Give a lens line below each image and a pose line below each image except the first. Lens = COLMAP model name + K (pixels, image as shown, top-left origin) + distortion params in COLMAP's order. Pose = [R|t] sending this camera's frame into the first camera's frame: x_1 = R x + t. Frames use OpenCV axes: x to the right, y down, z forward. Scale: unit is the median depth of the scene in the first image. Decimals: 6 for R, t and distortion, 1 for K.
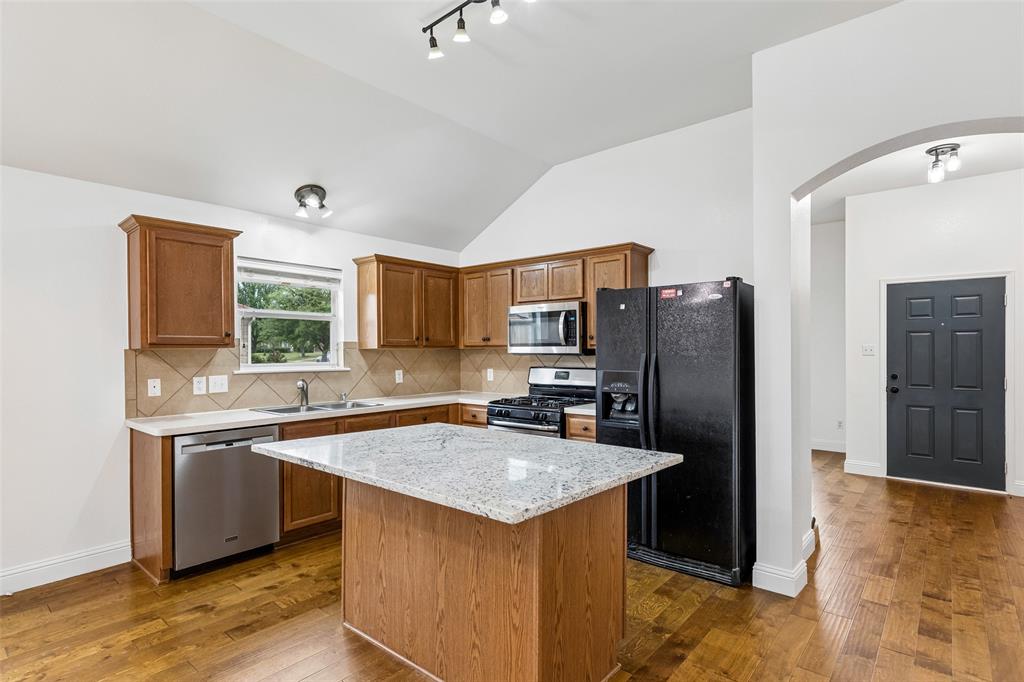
lens RADIAL K [[521.9, 0, 511.4], [0, 521.9, 347.2], [0, 0, 1]] dist [-0.000103, -0.000280]
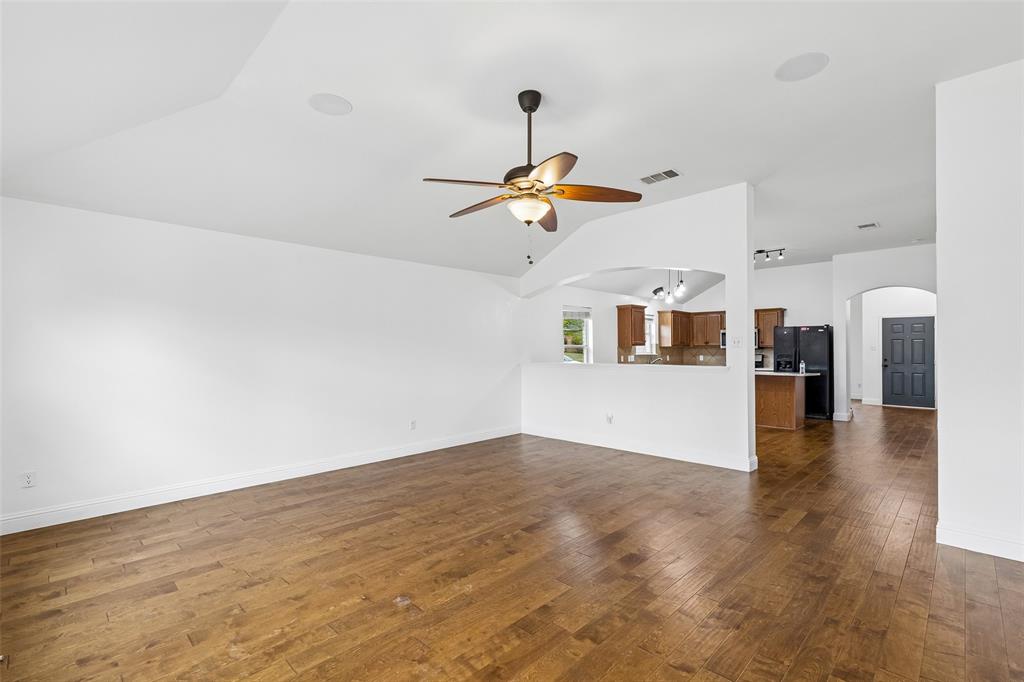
lens RADIAL K [[468.6, 0, 512.5], [0, 468.6, 341.2], [0, 0, 1]] dist [0.004402, 0.000063]
pose [[0.997638, 0.001603, -0.068677, -0.801152], [-0.002525, 0.999908, -0.013341, 0.008960], [0.068649, 0.013483, 0.997550, -1.241005]]
